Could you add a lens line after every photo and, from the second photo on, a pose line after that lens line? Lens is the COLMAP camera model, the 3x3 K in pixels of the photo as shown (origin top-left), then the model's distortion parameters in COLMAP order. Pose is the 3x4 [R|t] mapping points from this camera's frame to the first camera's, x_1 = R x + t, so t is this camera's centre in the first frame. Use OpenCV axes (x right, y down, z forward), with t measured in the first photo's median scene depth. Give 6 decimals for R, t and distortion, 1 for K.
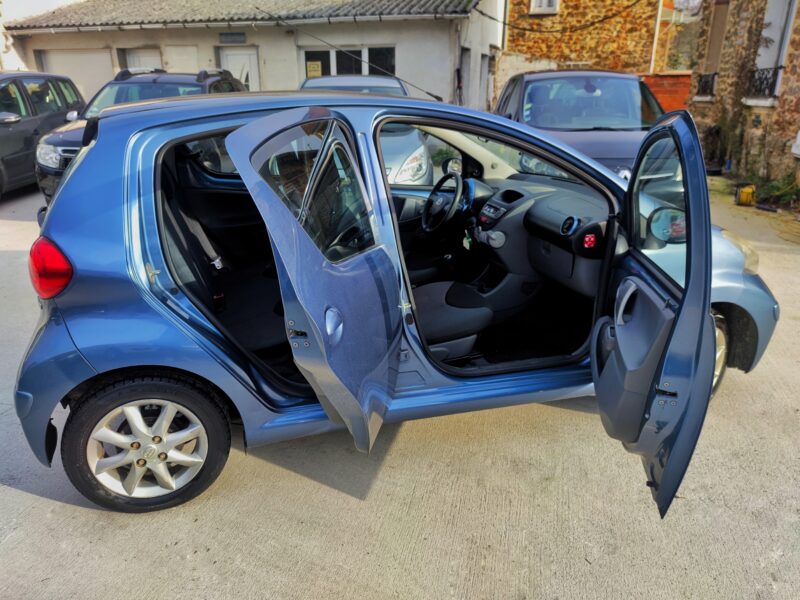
lens RADIAL K [[673.4, 0, 400.0], [0, 673.4, 300.0], [0, 0, 1]] dist [-0.039516, -0.008738]
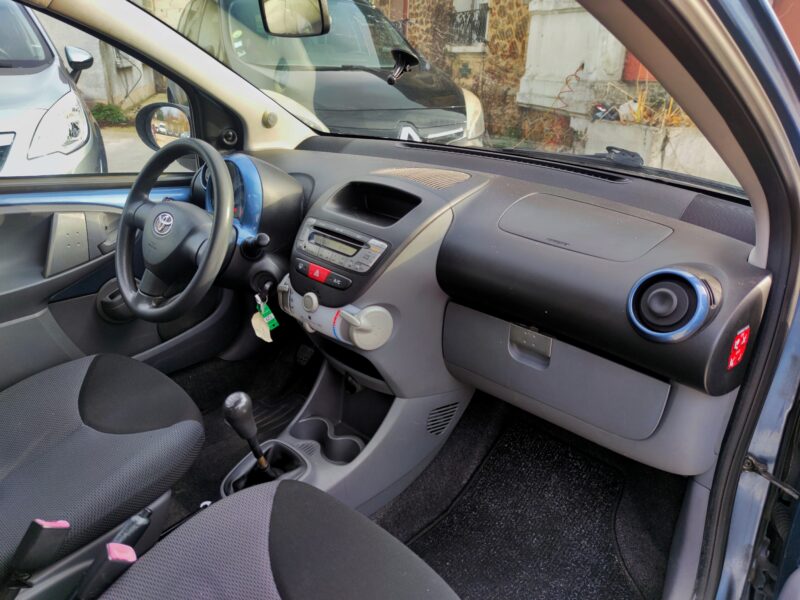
lens RADIAL K [[590.2, 0, 415.1], [0, 590.2, 314.1], [0, 0, 1]] dist [0.031111, -0.009061]
pose [[0.861800, -0.175487, 0.475925, 0.008663], [0.122572, 0.982490, 0.140321, -0.077336], [-0.492216, -0.062594, 0.868220, 0.397997]]
